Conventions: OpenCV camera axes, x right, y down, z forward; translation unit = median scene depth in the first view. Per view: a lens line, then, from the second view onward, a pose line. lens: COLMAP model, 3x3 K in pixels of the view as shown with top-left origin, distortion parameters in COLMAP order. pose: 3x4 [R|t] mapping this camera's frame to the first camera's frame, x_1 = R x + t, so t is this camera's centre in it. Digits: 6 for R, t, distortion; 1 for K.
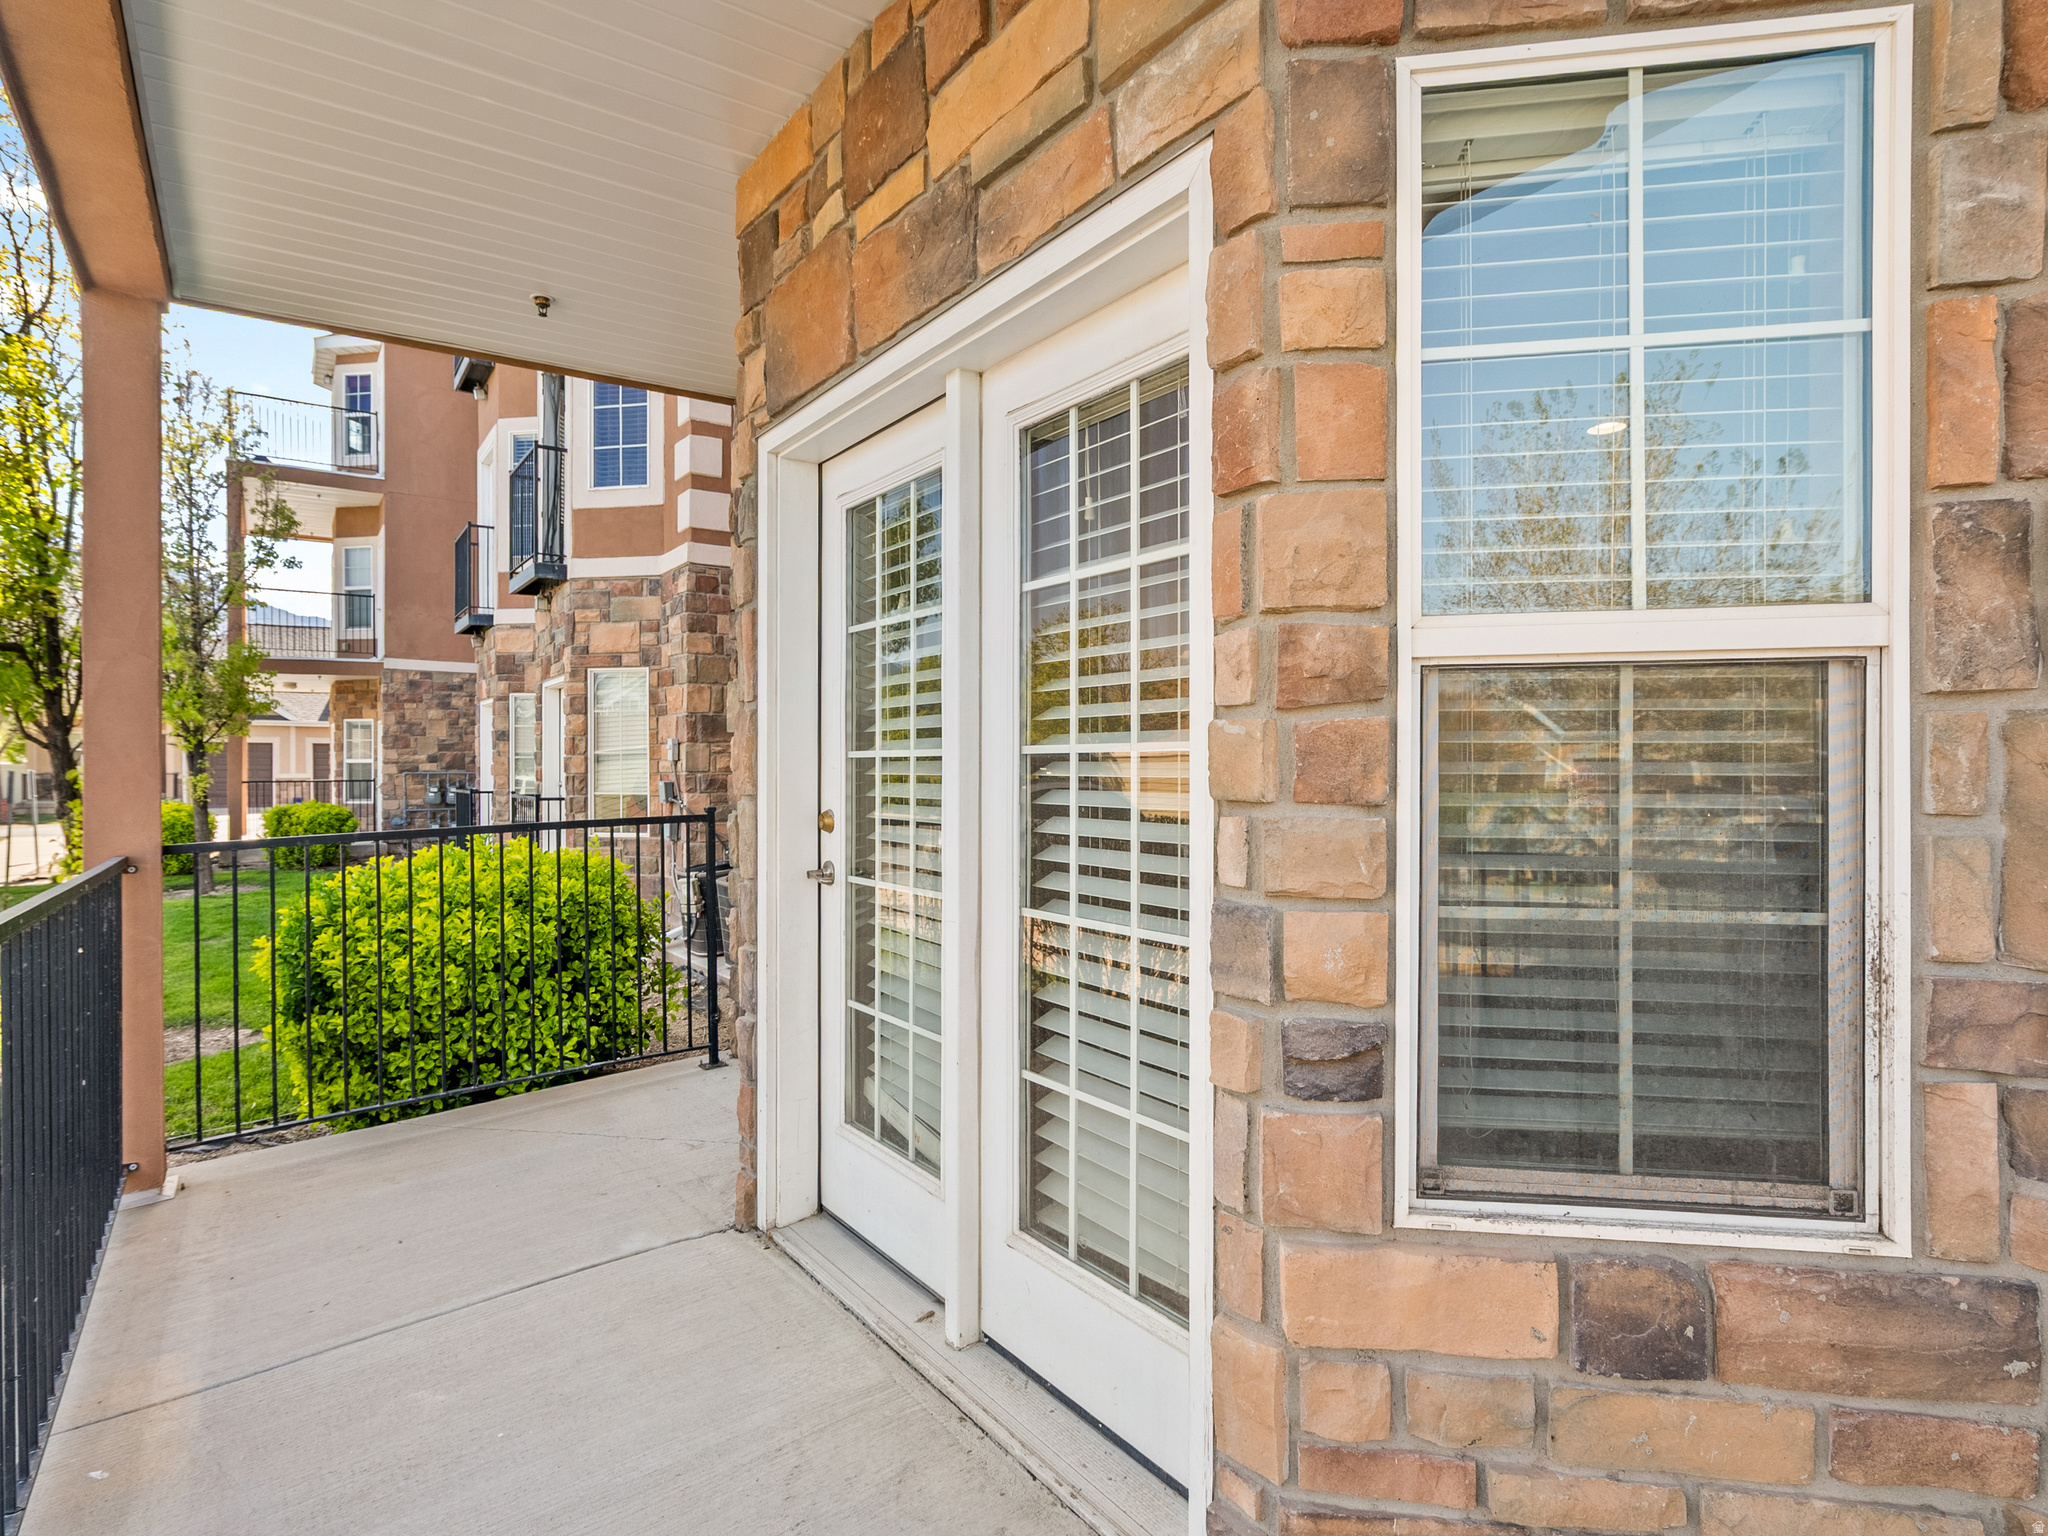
lens RADIAL K [[1043.0, 0, 1030.2], [0, 1043.0, 777.4], [0, 0, 1]] dist [-0.009837, 0.005908]
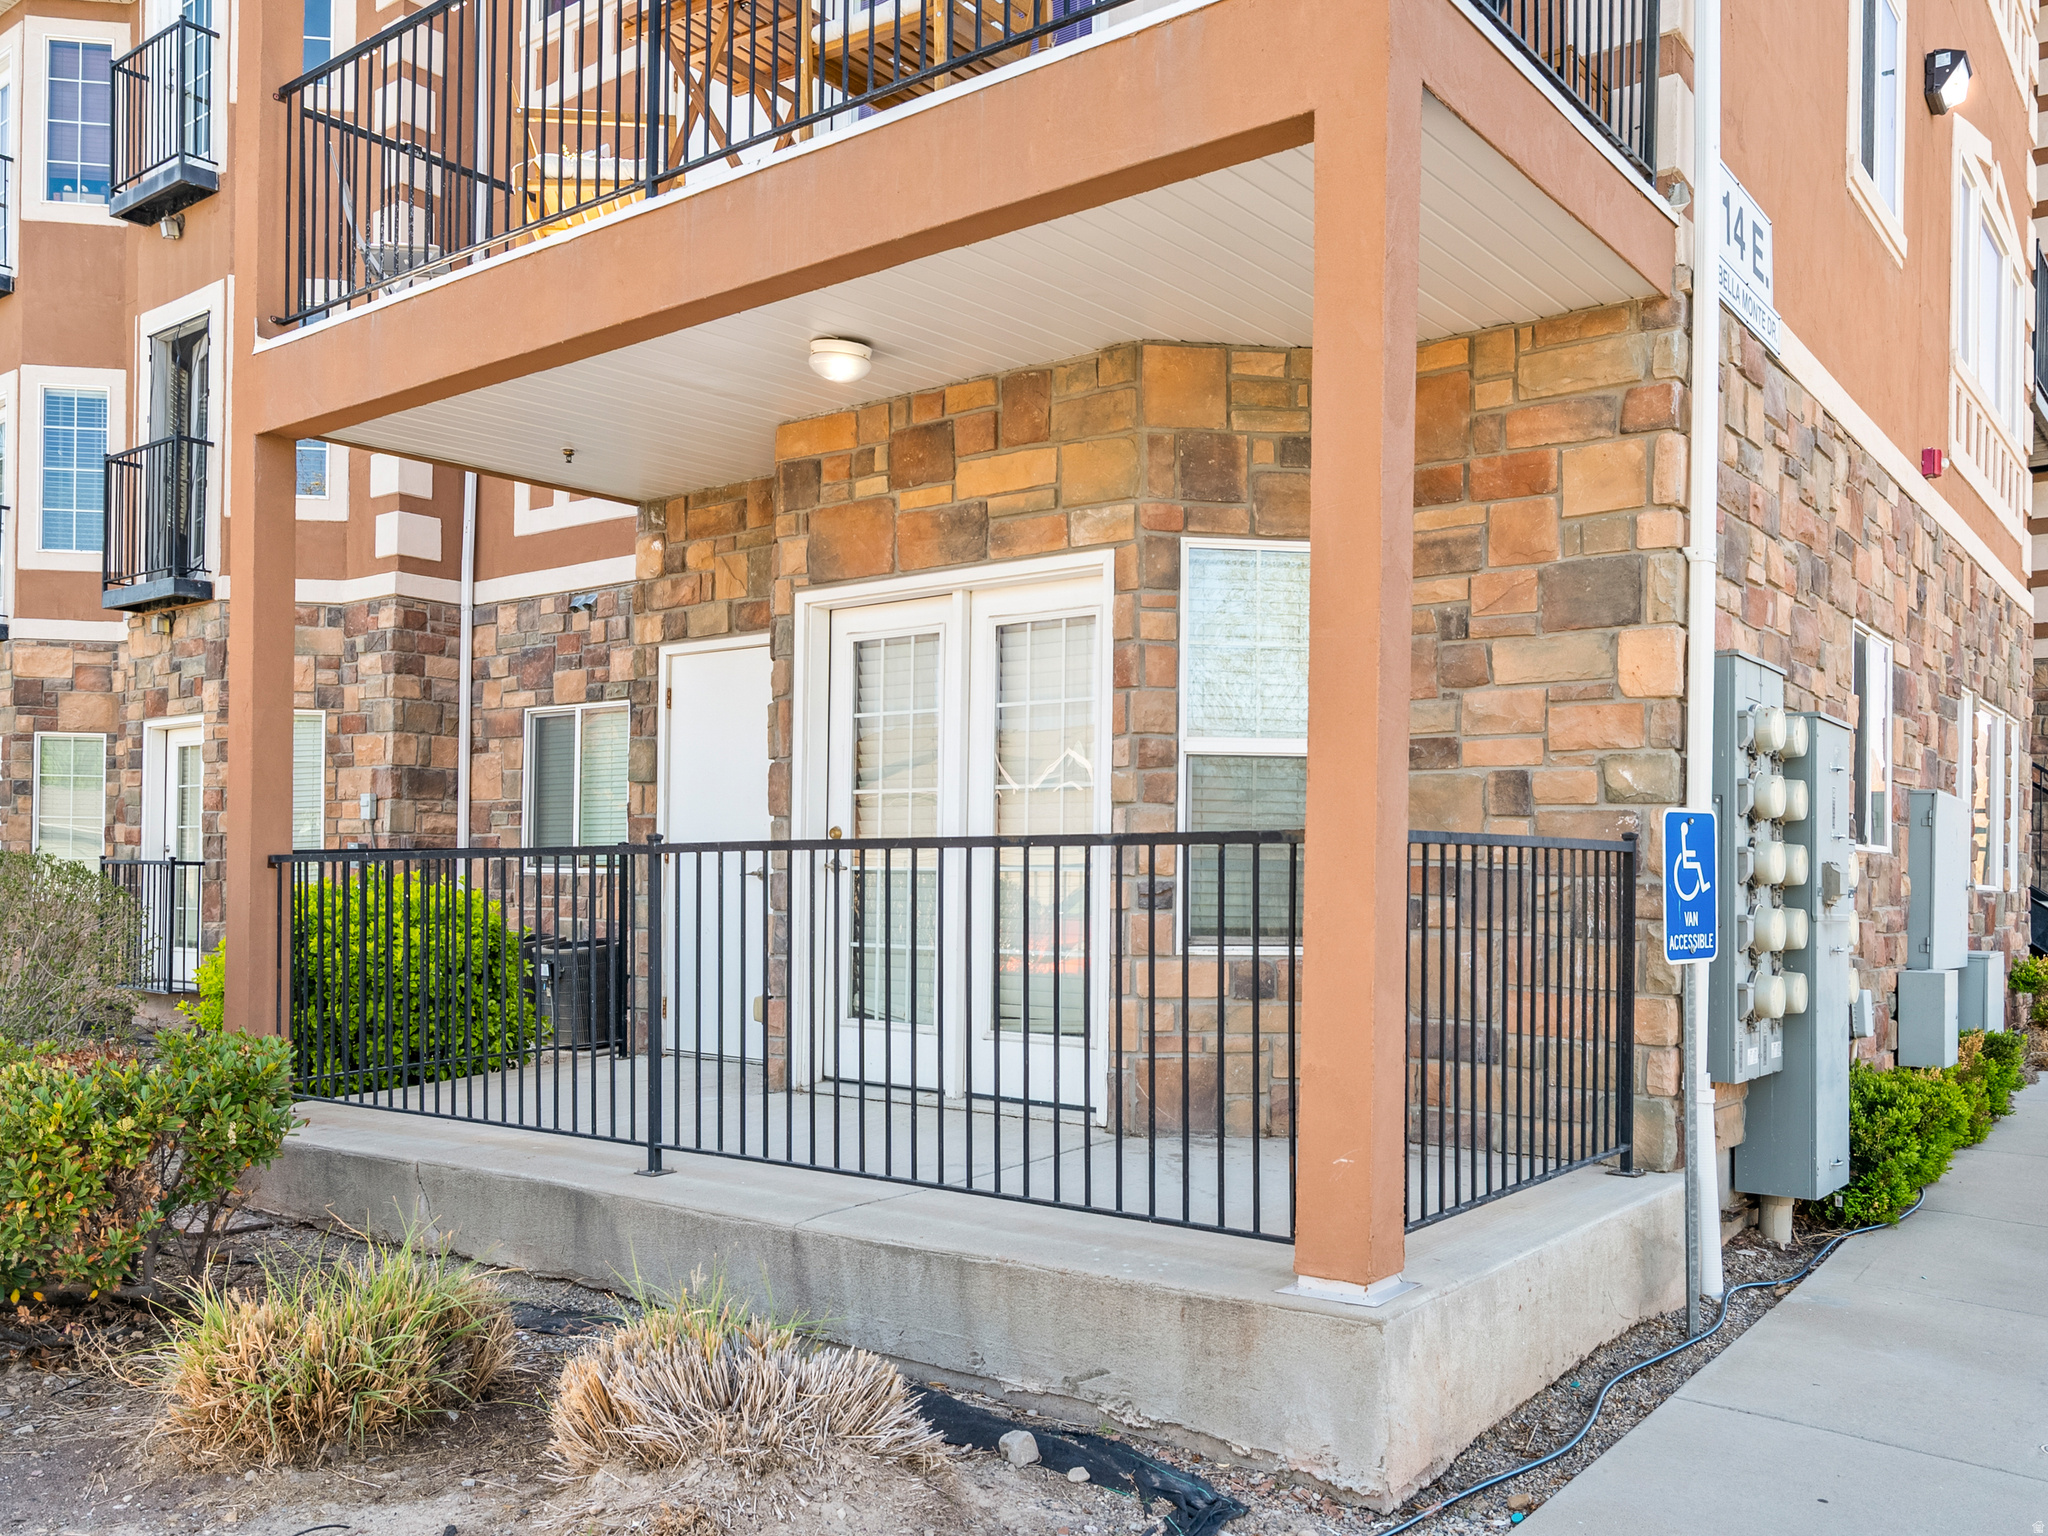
lens RADIAL K [[1634.1, 0, 1042.7], [0, 1634.1, 873.2], [0, 0, 1]] dist [0.002807, 0.000884]
pose [[0.959176, 0.016595, 0.282323, -0.188356], [-0.012632, 0.999795, -0.015853, 0.043903], [-0.282528, 0.011640, 0.959188, -0.474563]]
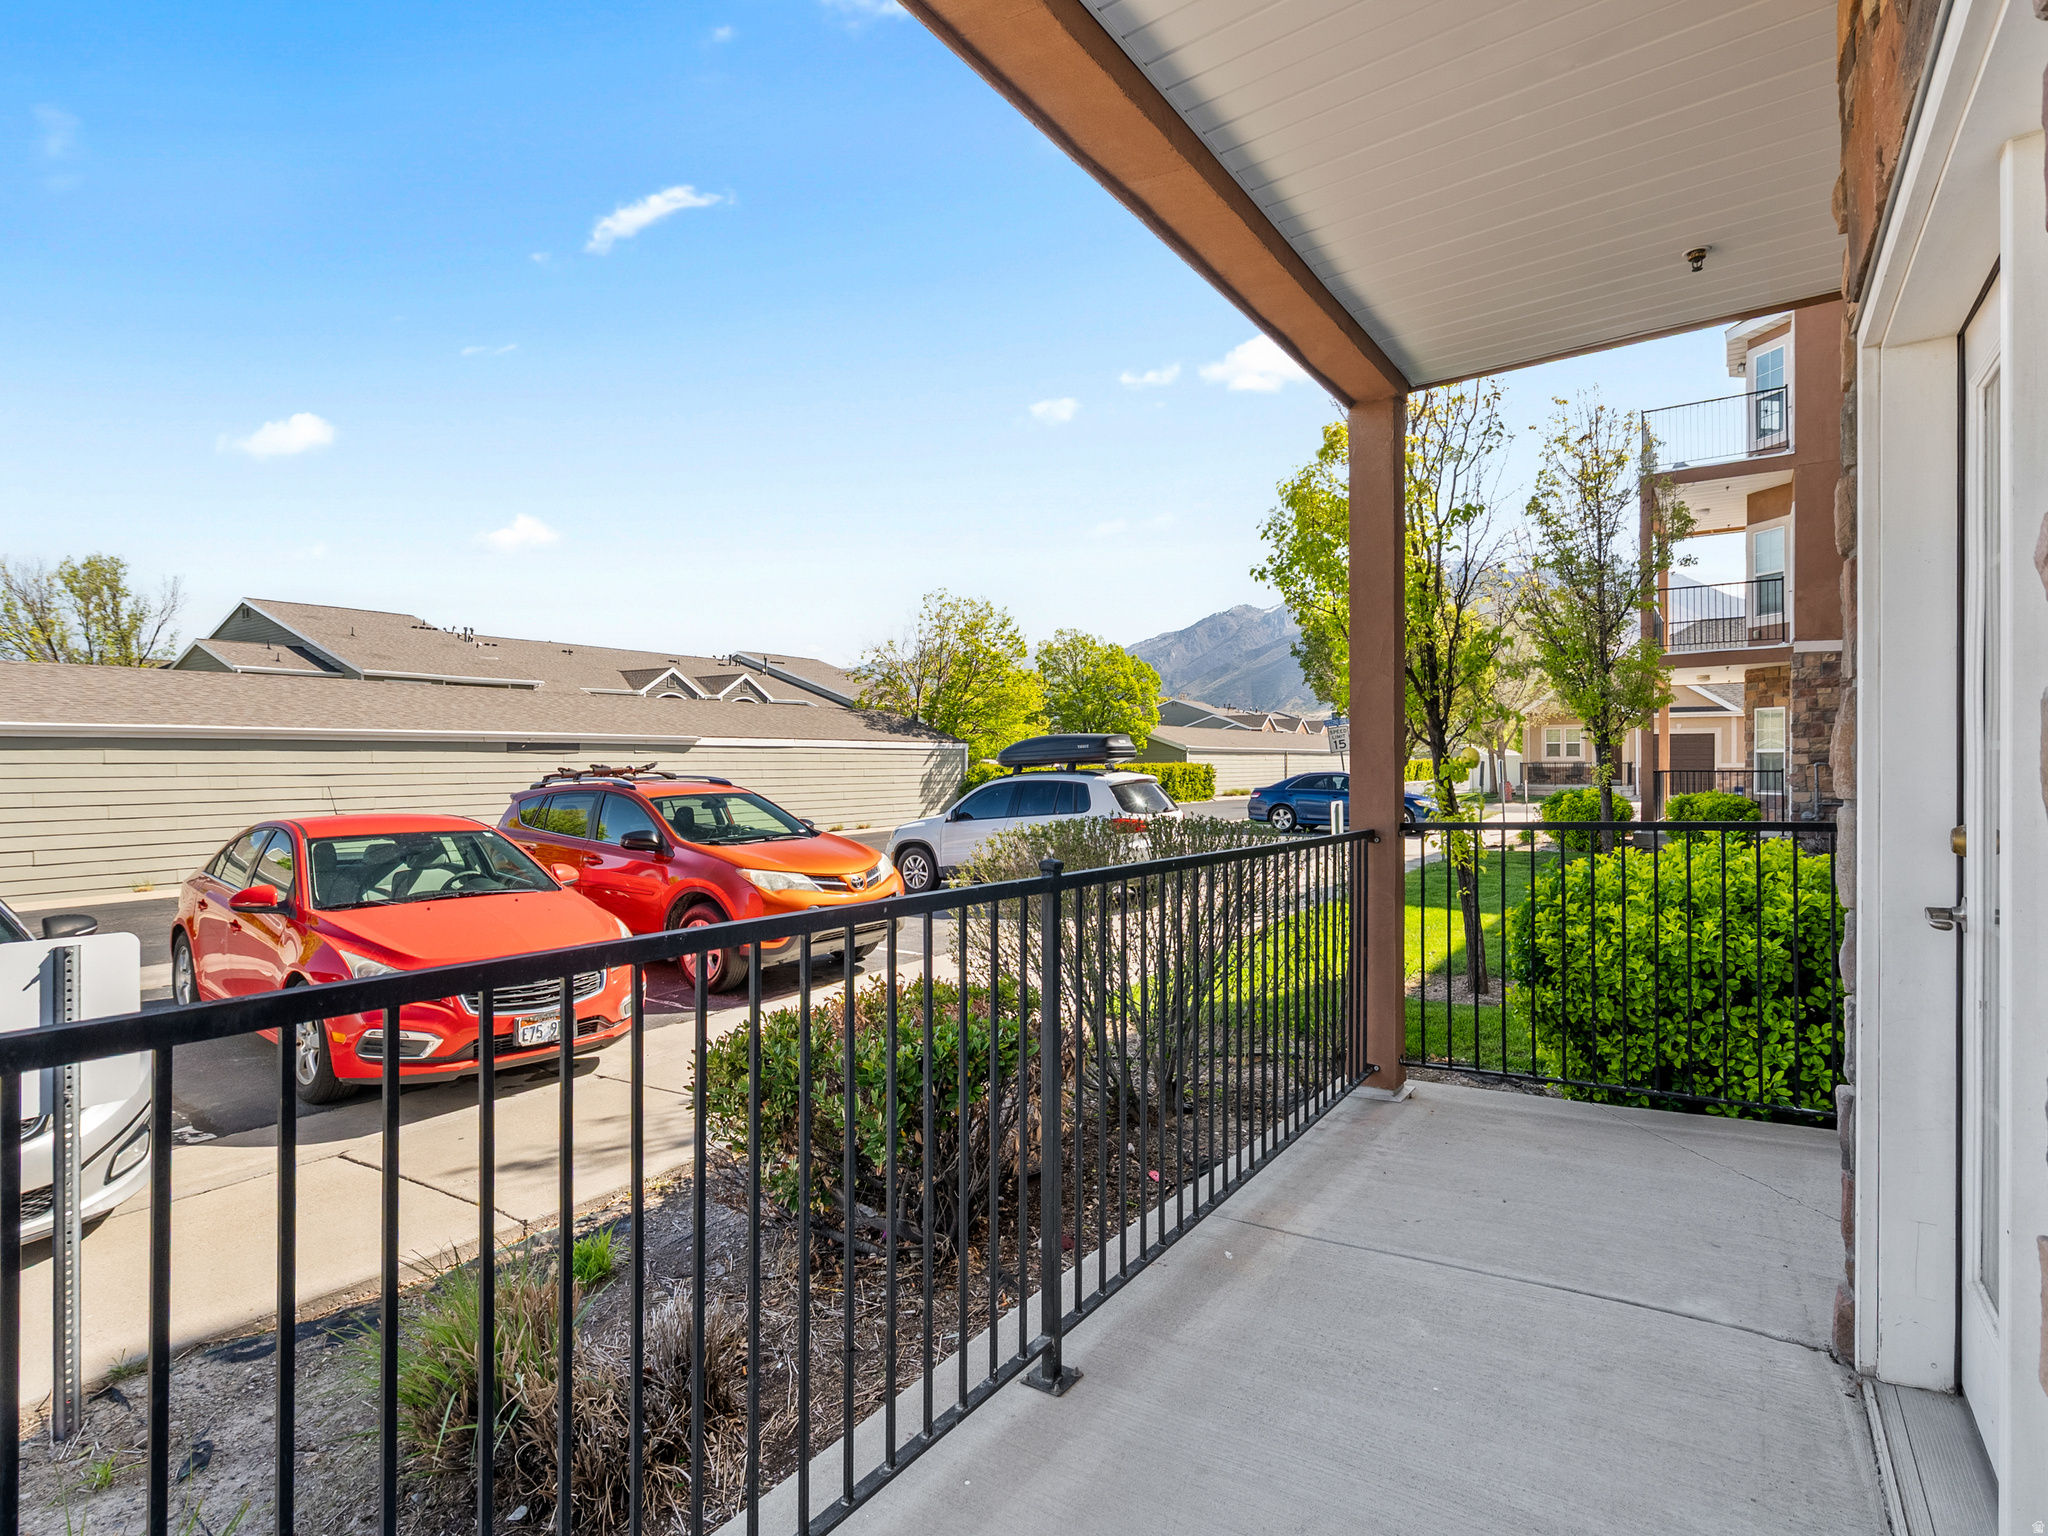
lens RADIAL K [[1043.0, 0, 1030.5], [0, 1043.0, 769.9], [0, 0, 1]] dist [-0.009837, 0.005908]
pose [[0.341254, 0.010507, -0.939912, 0.075893], [-0.007383, 0.999937, 0.008498, -0.002648], [0.939942, 0.004040, 0.341310, 0.051610]]
